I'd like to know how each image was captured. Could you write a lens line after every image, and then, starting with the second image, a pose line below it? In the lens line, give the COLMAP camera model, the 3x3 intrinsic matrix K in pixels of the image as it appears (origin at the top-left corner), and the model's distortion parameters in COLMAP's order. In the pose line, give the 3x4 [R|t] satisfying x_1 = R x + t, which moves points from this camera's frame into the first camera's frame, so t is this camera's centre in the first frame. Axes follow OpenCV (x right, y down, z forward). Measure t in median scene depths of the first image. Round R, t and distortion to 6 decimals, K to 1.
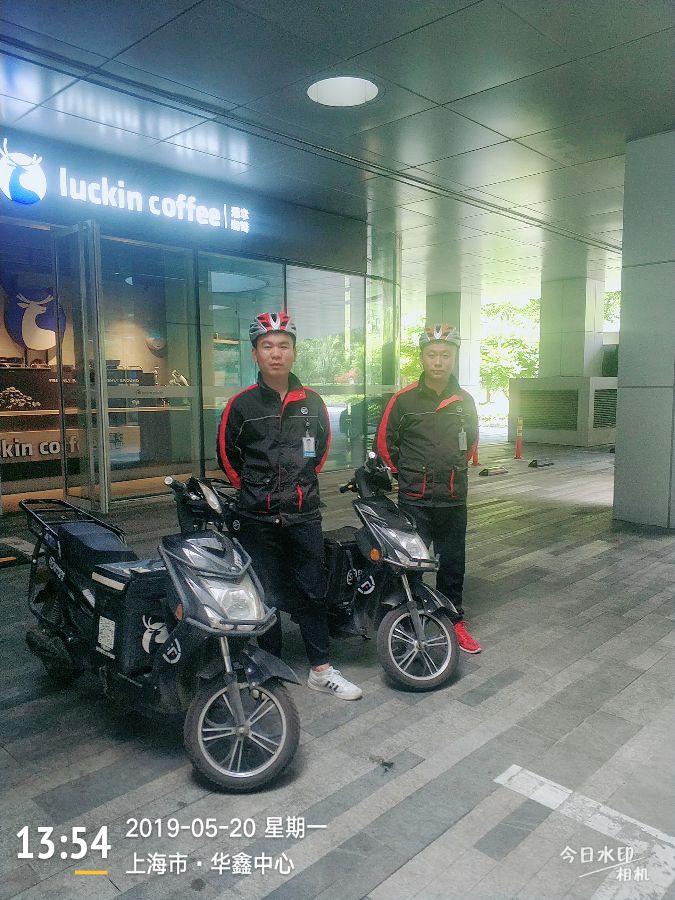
lens RADIAL K [[700.4, 0, 337.5], [0, 700.4, 414.5], [0, 0, 1]] dist [-0.002722, -0.005698]
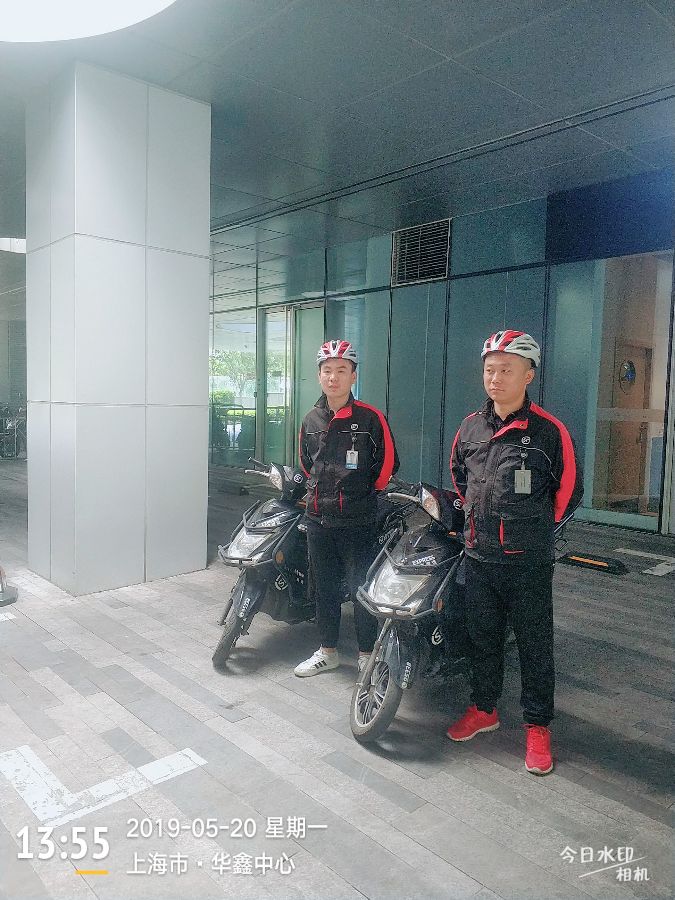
lens RADIAL K [[714.5, 0, 337.5], [0, 714.5, 450.0], [0, 0, 1]] dist [-0.008296, -0.015438]
pose [[-0.076833, 0.088647, -0.993095, 1.159392], [-0.072639, 0.992895, 0.094249, -0.079310], [0.994394, 0.079379, -0.069848, 1.127068]]
